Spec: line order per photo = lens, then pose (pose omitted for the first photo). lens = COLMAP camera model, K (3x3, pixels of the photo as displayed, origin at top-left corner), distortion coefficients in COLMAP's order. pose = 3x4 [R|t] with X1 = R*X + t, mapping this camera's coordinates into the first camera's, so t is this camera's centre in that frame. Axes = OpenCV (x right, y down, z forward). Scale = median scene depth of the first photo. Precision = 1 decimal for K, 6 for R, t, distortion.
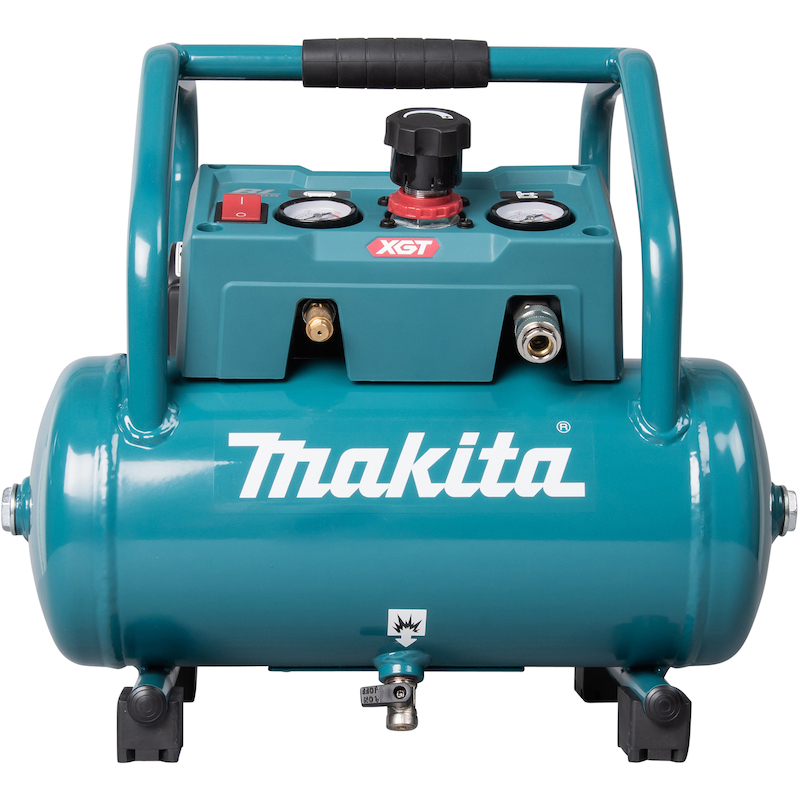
lens RADIAL K [[2095.4, 0, 381.8], [0, 2095.4, 400.7], [0, 0, 1]] dist [0.194945, -0.358244]
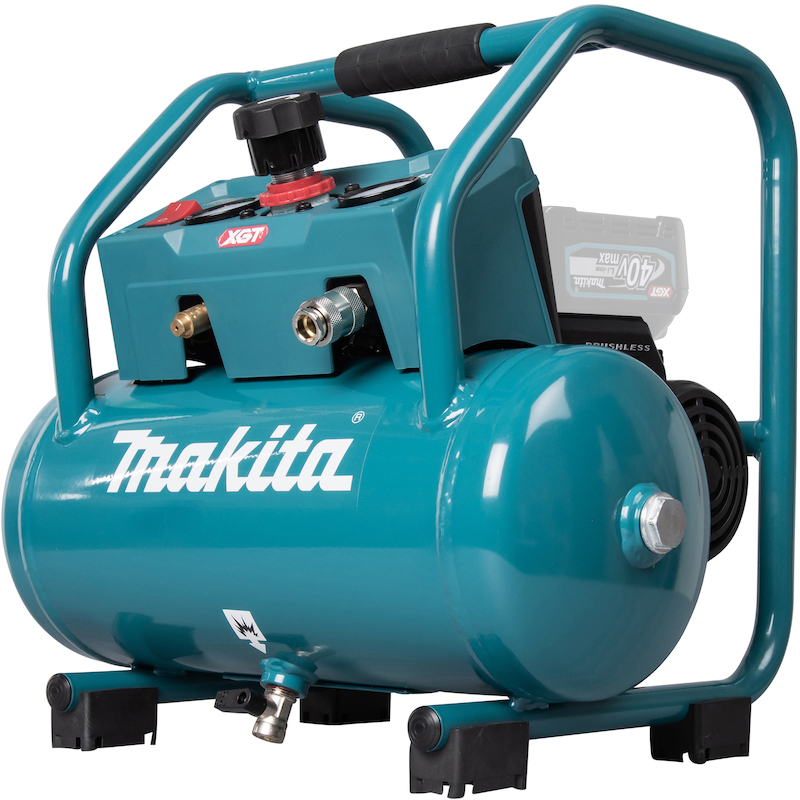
lens RADIAL K [[2095.4, 0, 381.8], [0, 2095.4, 400.7], [0, 0, 1]] dist [0.194945, -0.358244]
pose [[0.708934, -0.031709, -0.704562, 0.741272], [-0.030138, 0.996714, -0.075182, 0.074141], [0.704631, 0.074533, 0.705649, 0.366877]]
